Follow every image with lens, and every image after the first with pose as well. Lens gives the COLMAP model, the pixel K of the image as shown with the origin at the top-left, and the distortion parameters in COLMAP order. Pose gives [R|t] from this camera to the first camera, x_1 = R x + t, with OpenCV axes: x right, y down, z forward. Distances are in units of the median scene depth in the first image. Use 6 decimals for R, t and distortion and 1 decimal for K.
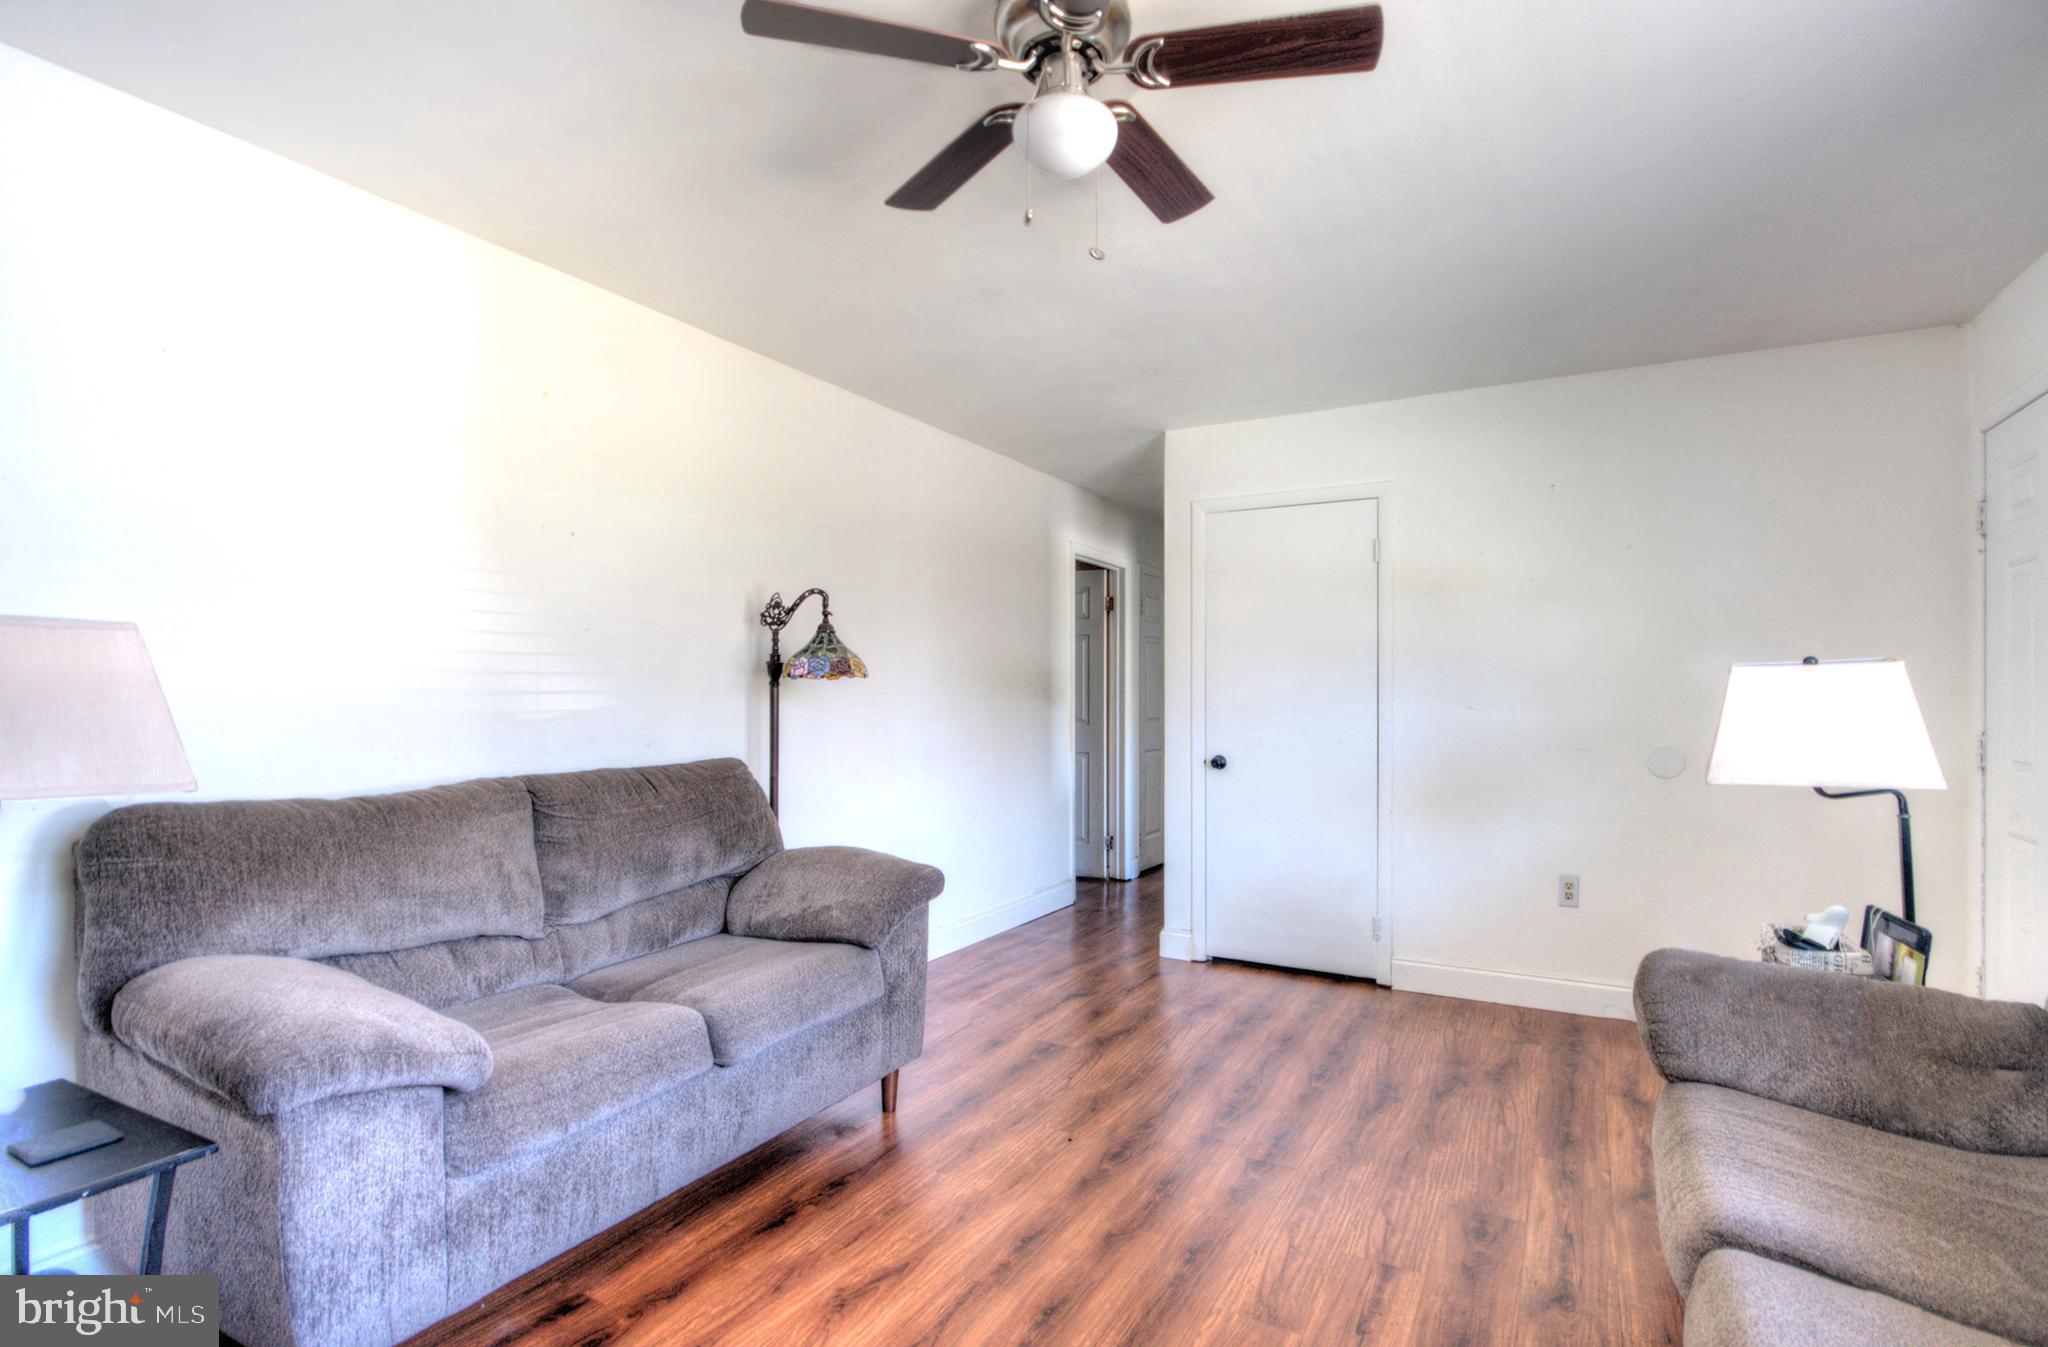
lens RADIAL K [[978.3, 0, 1026.9], [0, 978.3, 675.9], [0, 0, 1]] dist [-0.006904, 0.000321]
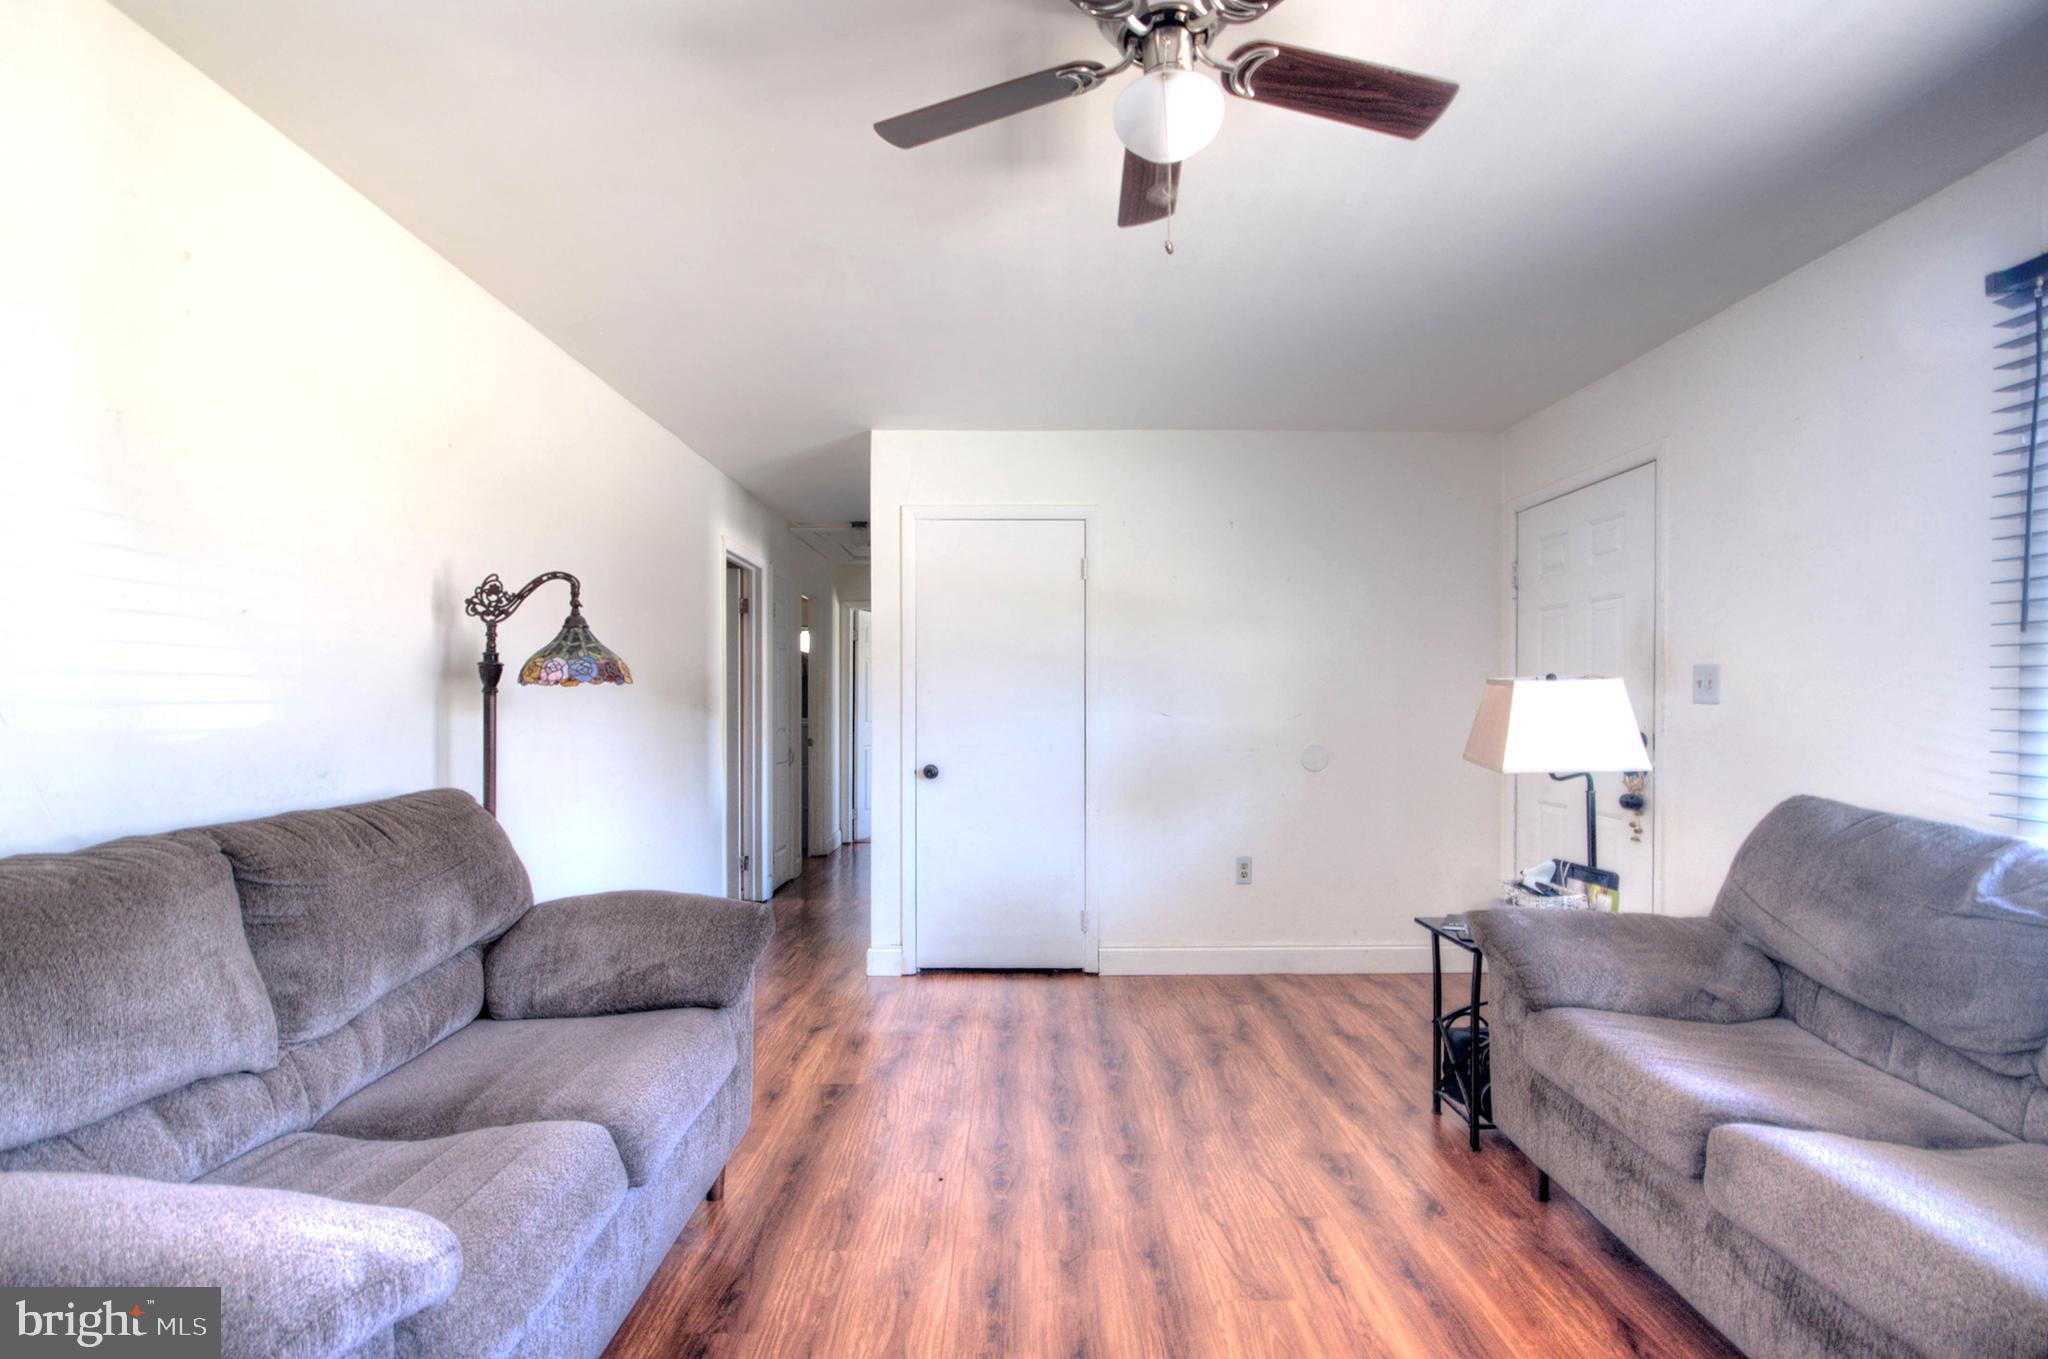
lens RADIAL K [[978.3, 0, 1021.0], [0, 978.3, 692.9], [0, 0, 1]] dist [-0.006904, 0.000321]
pose [[0.870622, 0.003069, 0.491944, -0.347049], [-0.007113, 0.999955, 0.006349, 0.002009], [-0.491902, -0.009027, 0.870604, 0.149526]]
